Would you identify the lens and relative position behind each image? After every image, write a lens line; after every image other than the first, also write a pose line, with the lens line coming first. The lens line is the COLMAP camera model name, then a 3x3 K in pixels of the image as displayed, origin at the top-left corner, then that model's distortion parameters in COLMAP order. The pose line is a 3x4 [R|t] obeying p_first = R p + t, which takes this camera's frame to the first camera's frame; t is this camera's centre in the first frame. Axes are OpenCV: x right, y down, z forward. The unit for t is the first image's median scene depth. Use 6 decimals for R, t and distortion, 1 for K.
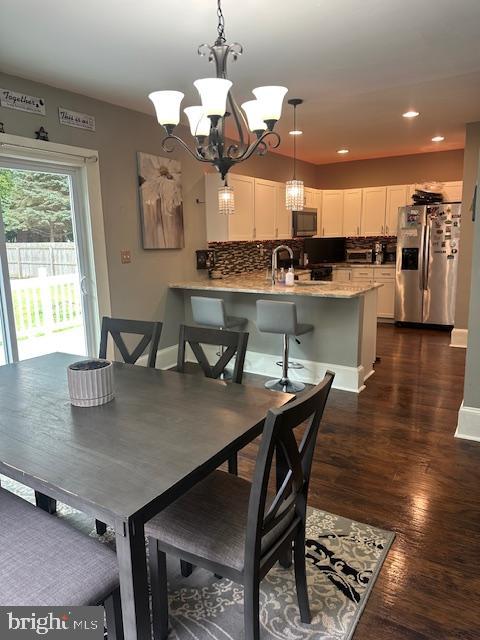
lens RADIAL K [[443.2, 0, 240.0], [0, 443.2, 320.0], [0, 0, 1]] dist [0.090069, -0.215904]
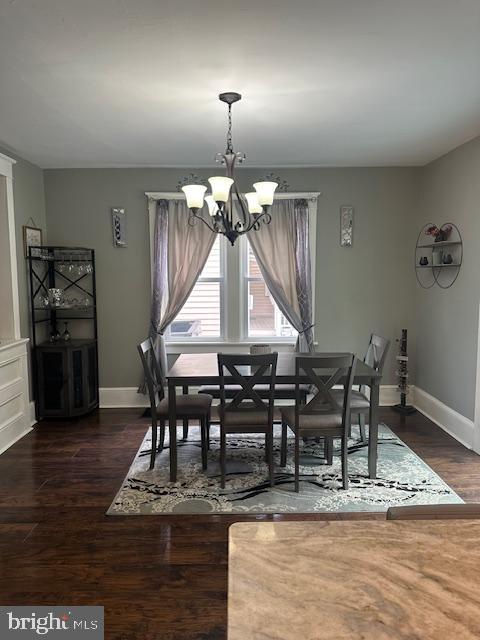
lens RADIAL K [[443.2, 0, 240.0], [0, 443.2, 320.0], [0, 0, 1]] dist [0.090069, -0.215904]
pose [[-0.840493, 0.076953, -0.536330, 0.230318], [-0.069723, 0.966272, 0.247906, -0.146816], [0.537317, 0.245758, -0.806780, 0.722001]]
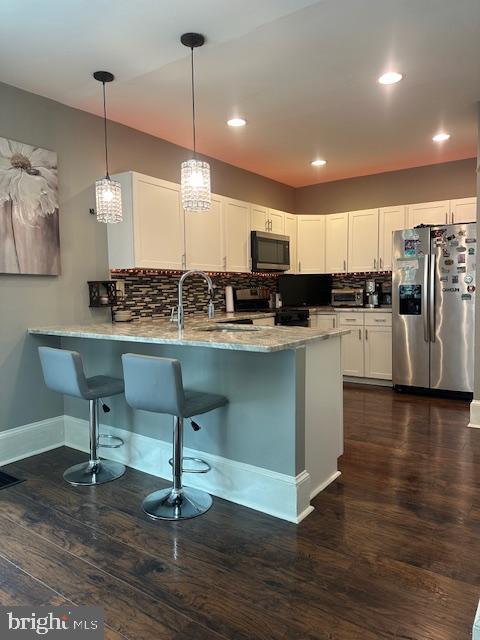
lens RADIAL K [[443.2, 0, 240.0], [0, 443.2, 320.0], [0, 0, 1]] dist [0.090069, -0.215904]
pose [[0.998476, 0.009384, -0.054380, 0.148557], [-0.015588, 0.993266, -0.114807, -0.015883], [0.052936, 0.115479, 0.991898, 0.275343]]
